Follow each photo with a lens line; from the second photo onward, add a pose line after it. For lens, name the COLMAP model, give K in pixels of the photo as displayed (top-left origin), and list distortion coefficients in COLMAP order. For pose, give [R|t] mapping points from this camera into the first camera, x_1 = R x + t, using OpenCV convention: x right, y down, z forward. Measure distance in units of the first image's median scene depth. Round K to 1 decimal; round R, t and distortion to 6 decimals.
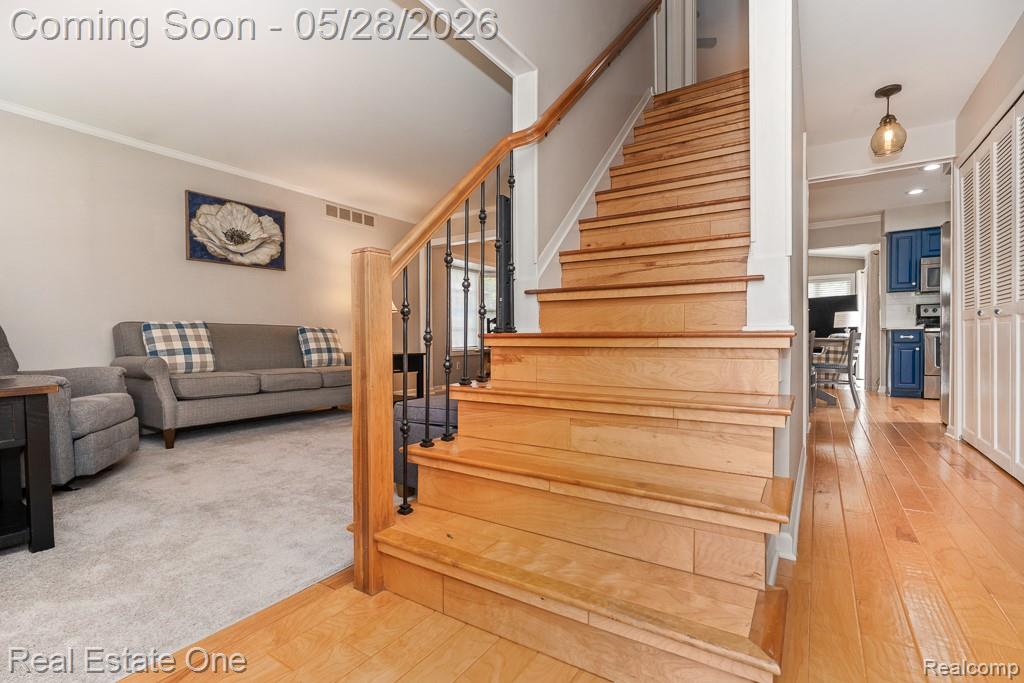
lens RADIAL K [[474.1, 0, 514.5], [0, 474.1, 343.7], [0, 0, 1]] dist [-0.005821, 0.001918]
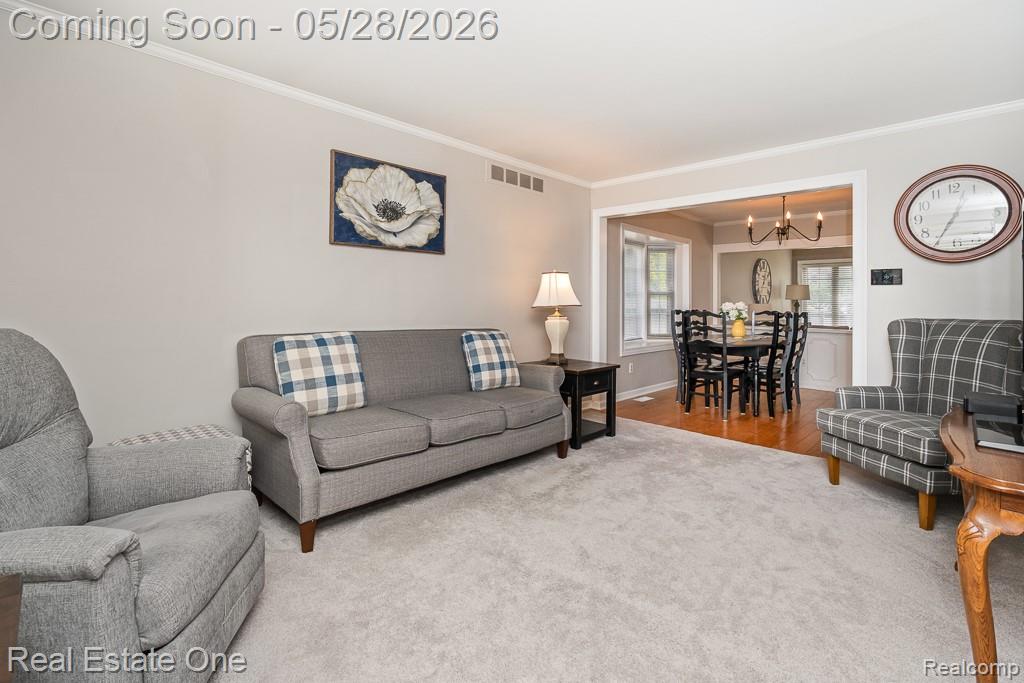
lens RADIAL K [[474.1, 0, 513.2], [0, 474.1, 293.6], [0, 0, 1]] dist [-0.005821, 0.001918]
pose [[0.981353, 0.016374, -0.191514, -0.258592], [-0.021226, 0.999503, -0.023308, -0.084577], [0.191037, 0.026939, 0.981213, 0.318692]]
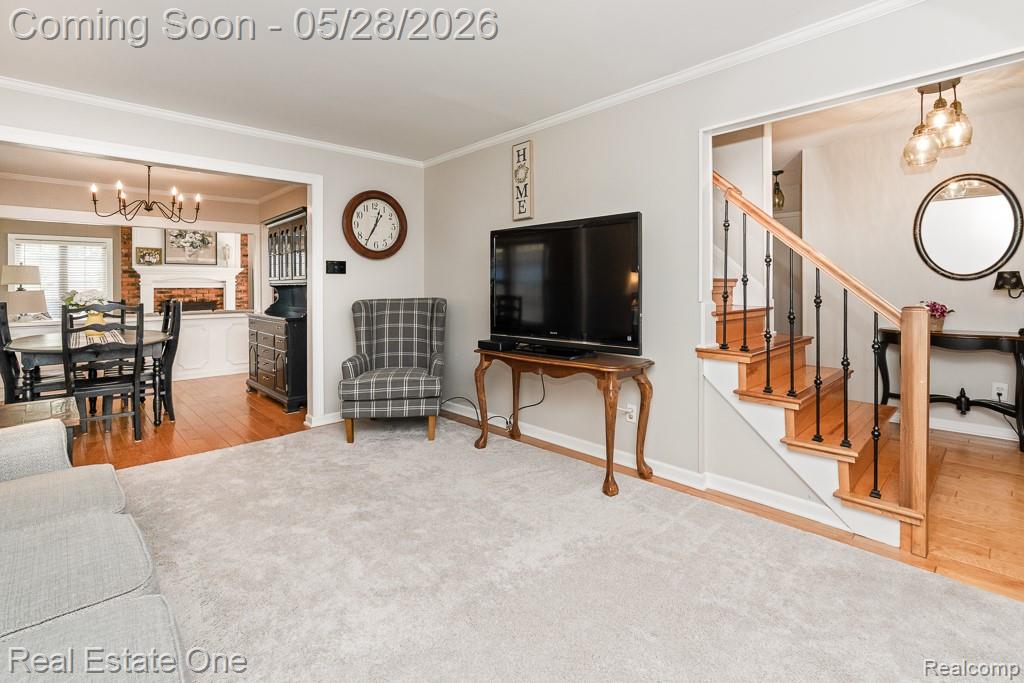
lens RADIAL K [[474.1, 0, 513.1], [0, 474.1, 284.5], [0, 0, 1]] dist [-0.005821, 0.001918]
pose [[0.224939, 0.010842, 0.974313, -0.640074], [0.012145, 0.999829, -0.013930, -0.090074], [-0.974297, 0.014966, 0.224769, 0.614176]]
